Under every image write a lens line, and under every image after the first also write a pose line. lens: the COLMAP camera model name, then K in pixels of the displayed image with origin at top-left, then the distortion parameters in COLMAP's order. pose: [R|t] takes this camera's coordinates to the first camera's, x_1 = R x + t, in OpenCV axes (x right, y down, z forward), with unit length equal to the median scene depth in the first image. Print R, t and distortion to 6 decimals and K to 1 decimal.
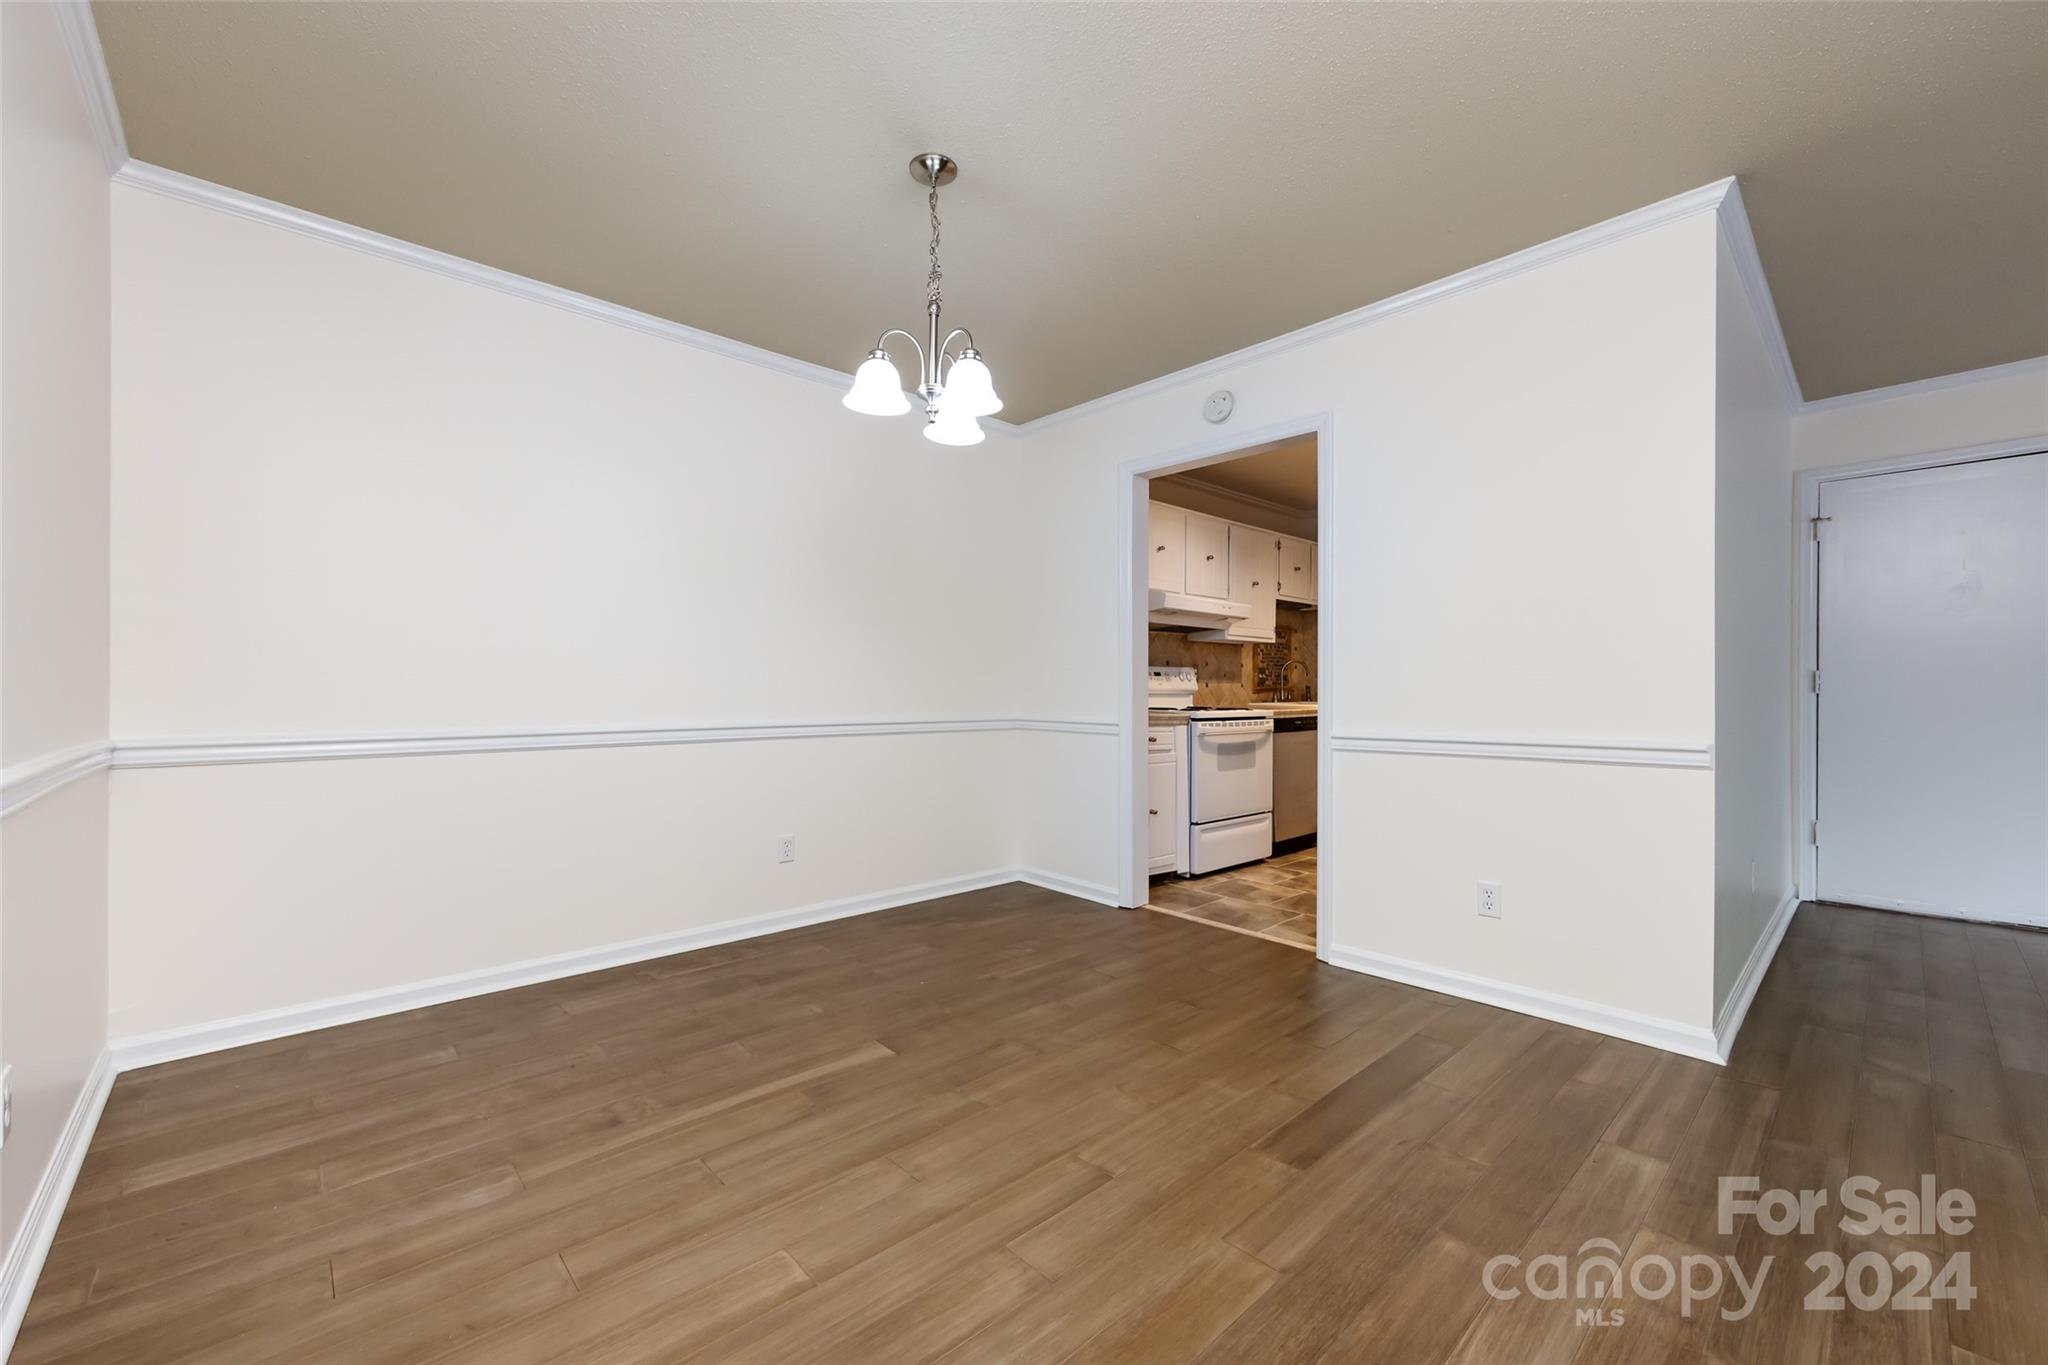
lens RADIAL K [[806.8, 0, 1038.5], [0, 806.8, 692.9], [0, 0, 1]] dist [-0.004664, -0.000121]
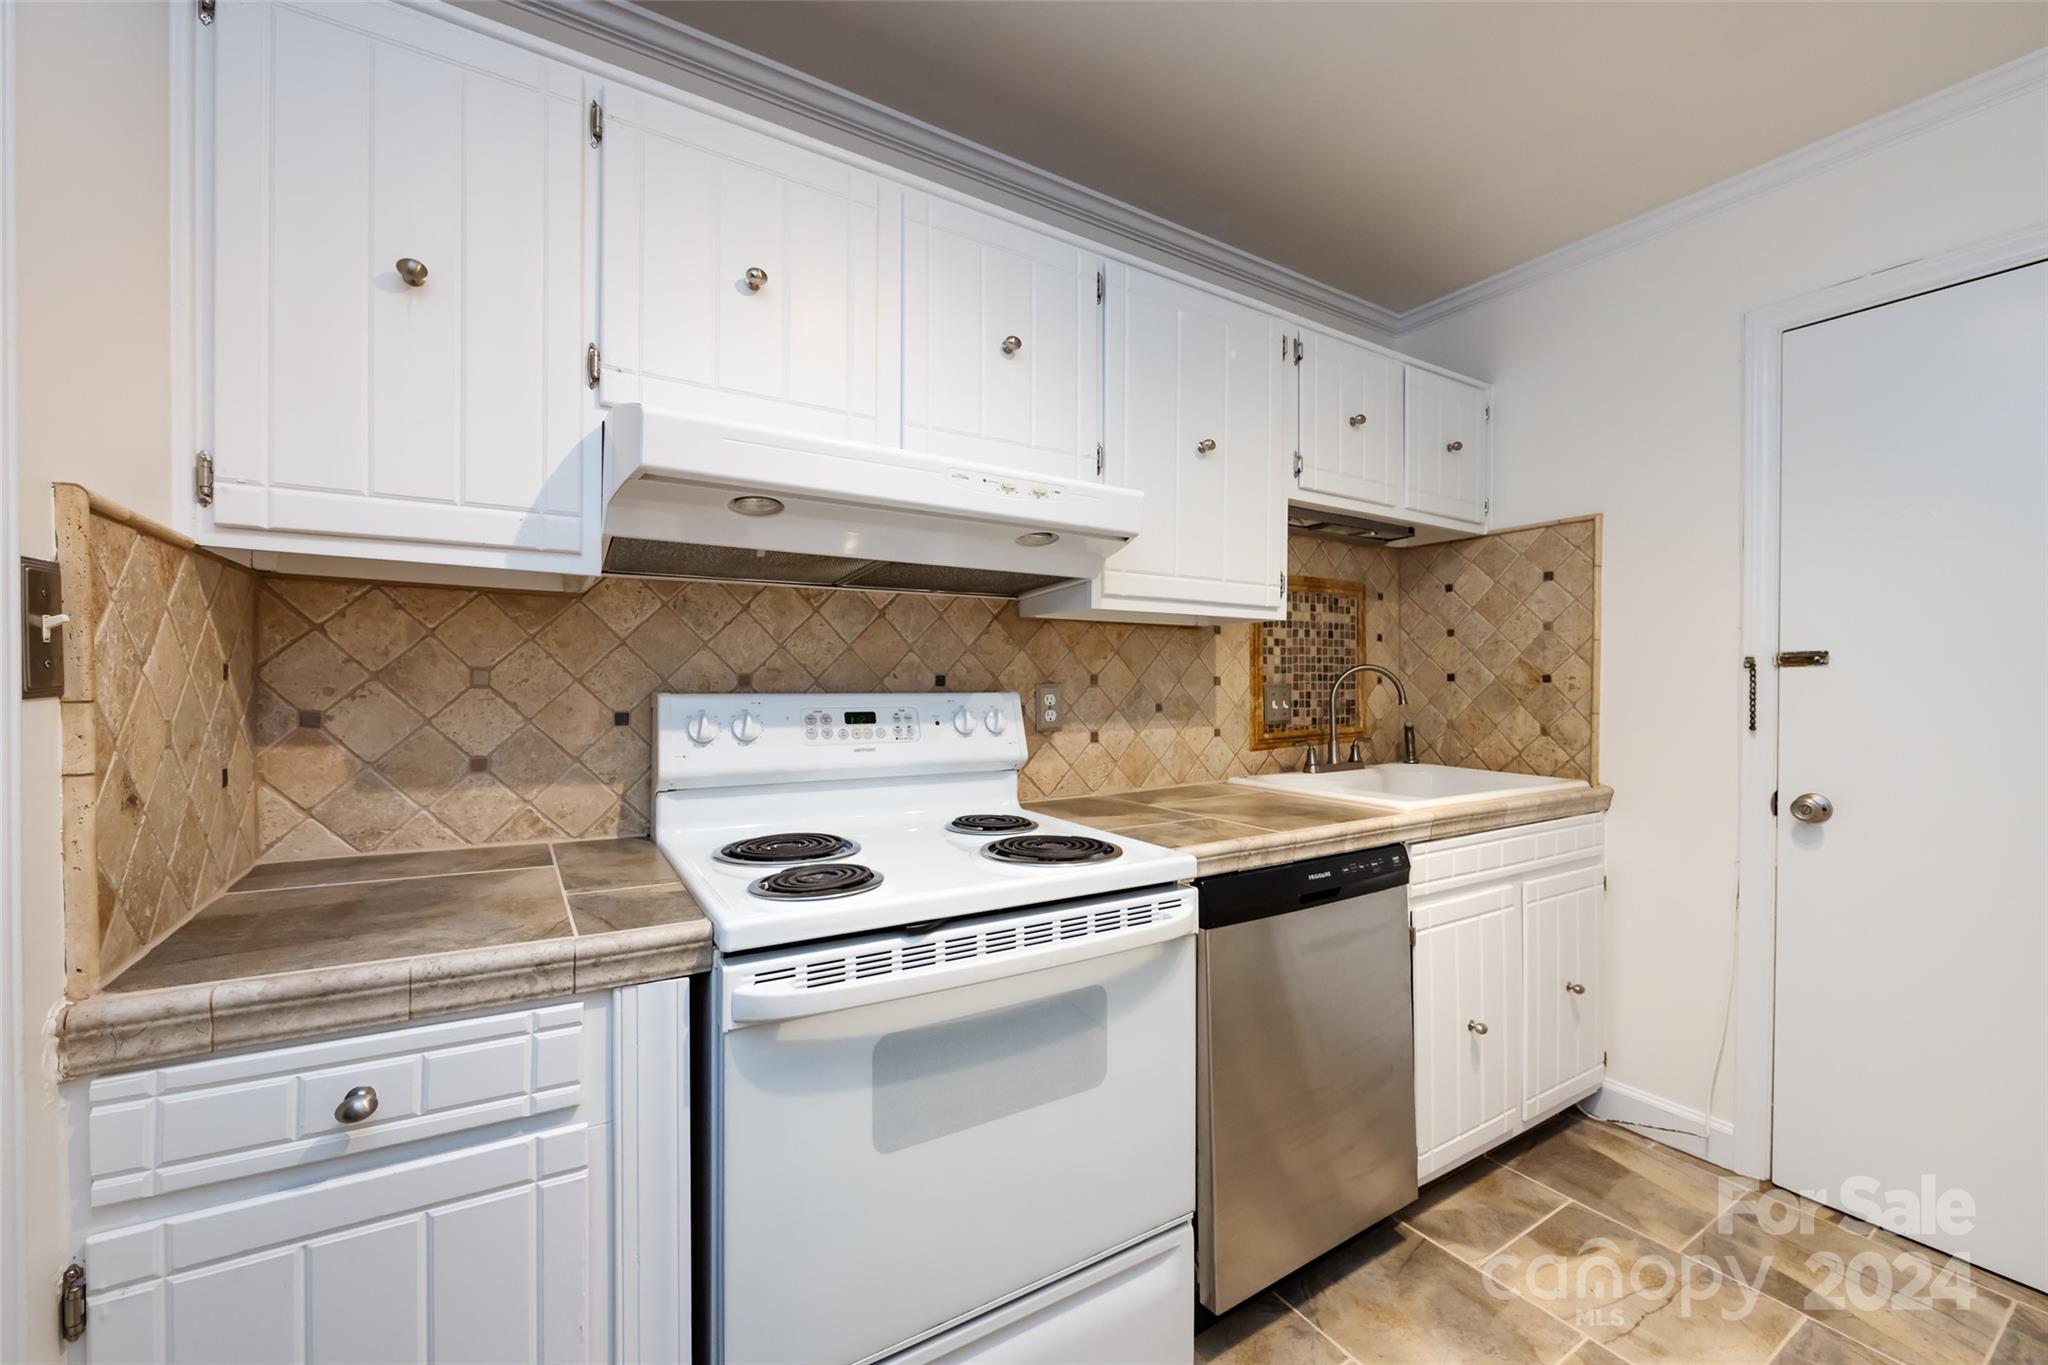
lens RADIAL K [[806.8, 0, 1015.9], [0, 806.8, 686.7], [0, 0, 1]] dist [-0.004664, -0.000121]
pose [[0.978434, -0.001605, -0.206552, 0.271391], [0.000829, 0.999992, -0.003845, -0.034086], [0.206556, 0.003591, 0.978428, 0.675856]]
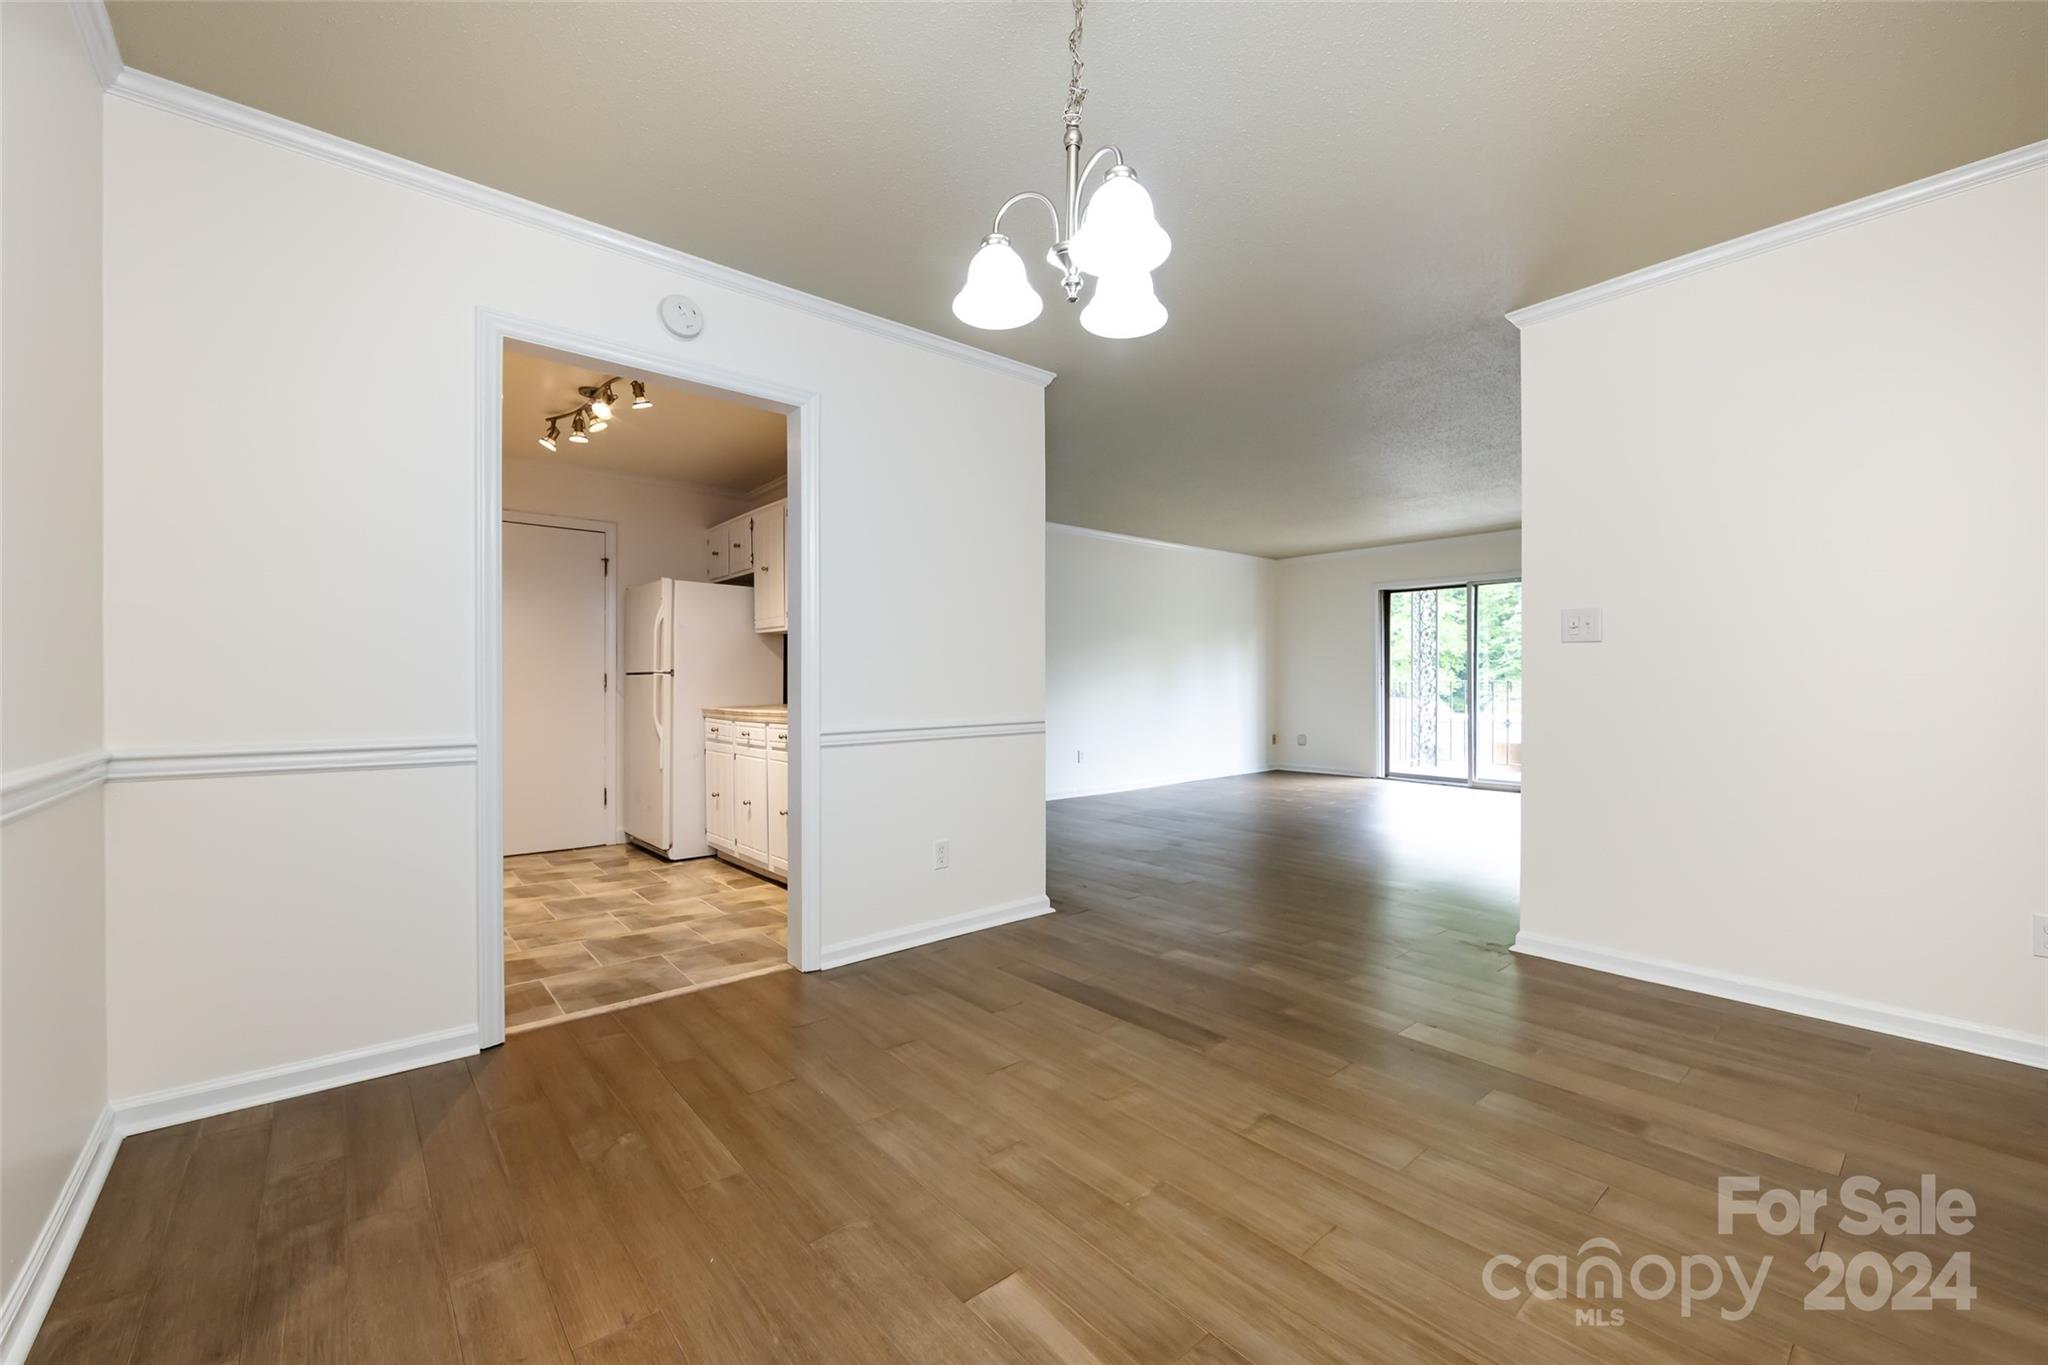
lens RADIAL K [[806.8, 0, 1017.2], [0, 806.8, 684.9], [0, 0, 1]] dist [-0.004664, -0.000121]
pose [[0.061851, -0.002321, 0.998083, -0.346975], [0.007373, 0.999971, 0.001868, -0.002257], [-0.998058, 0.007243, 0.061866, 0.419585]]
